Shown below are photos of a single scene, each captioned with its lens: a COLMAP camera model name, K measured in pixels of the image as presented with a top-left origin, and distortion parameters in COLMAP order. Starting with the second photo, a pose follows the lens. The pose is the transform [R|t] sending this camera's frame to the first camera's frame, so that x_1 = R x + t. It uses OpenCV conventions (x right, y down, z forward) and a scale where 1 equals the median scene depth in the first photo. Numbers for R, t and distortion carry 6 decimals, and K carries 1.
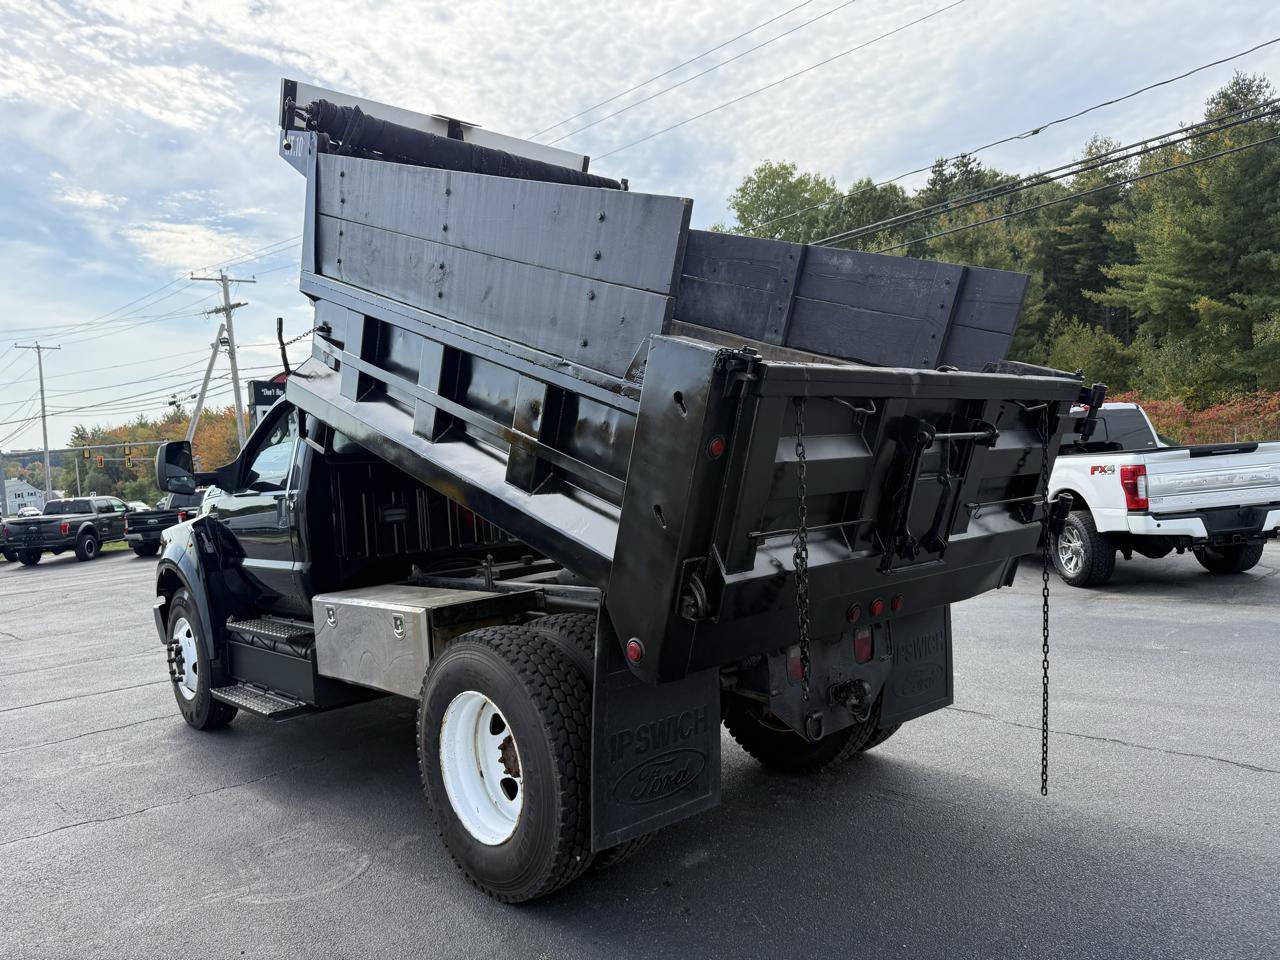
lens RADIAL K [[900.6, 0, 640.0], [0, 900.6, 480.0], [0, 0, 1]] dist [0.001674, -0.006363]
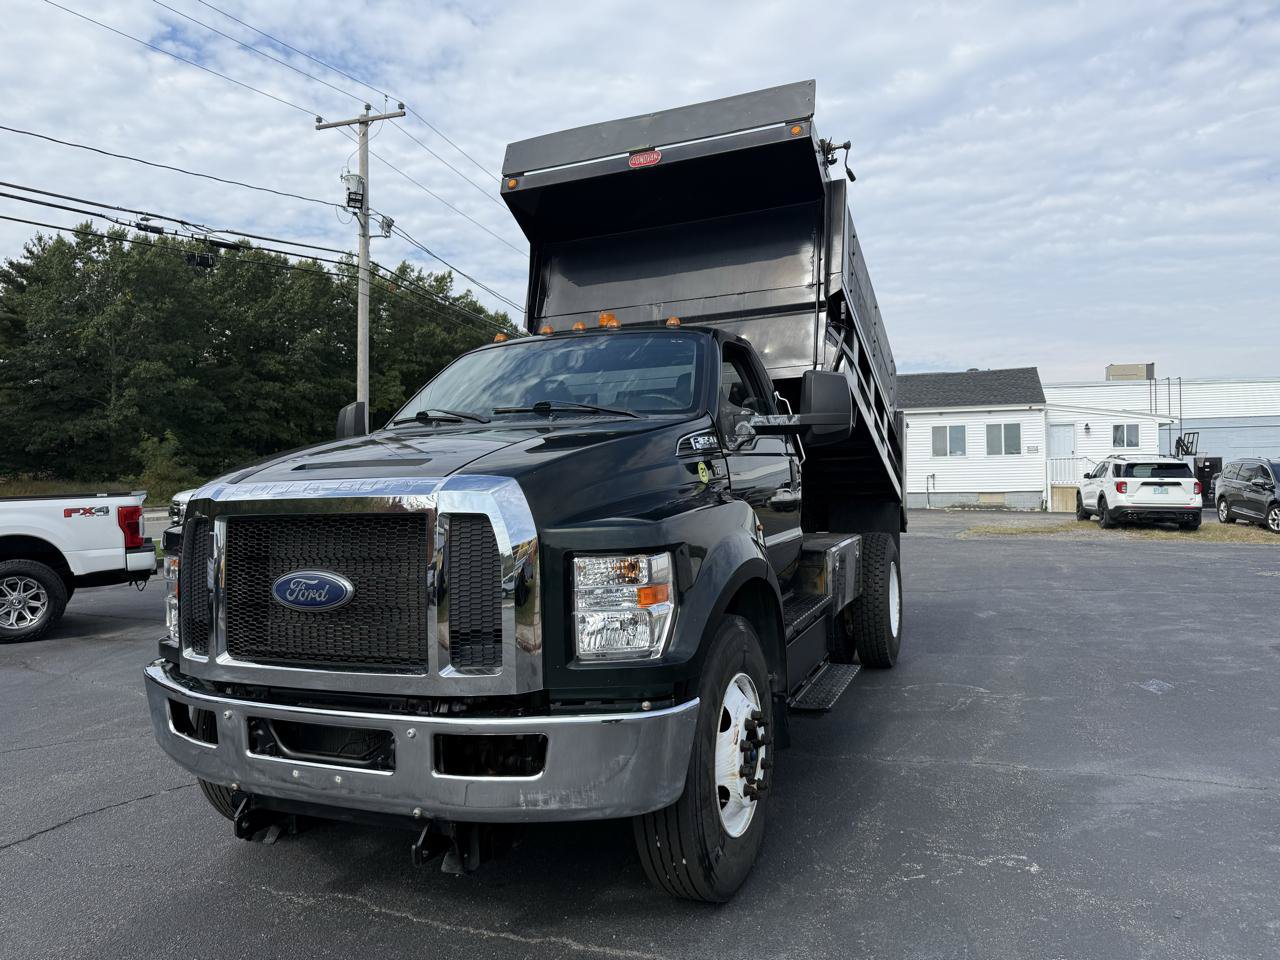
lens RADIAL K [[900.6, 0, 640.0], [0, 900.6, 480.0], [0, 0, 1]] dist [0.001674, -0.006363]
pose [[-0.409784, 0.069801, 0.909508, -0.214342], [0.066369, 0.996707, -0.046591, 0.013455], [-0.909765, 0.041271, -0.413067, 0.279570]]
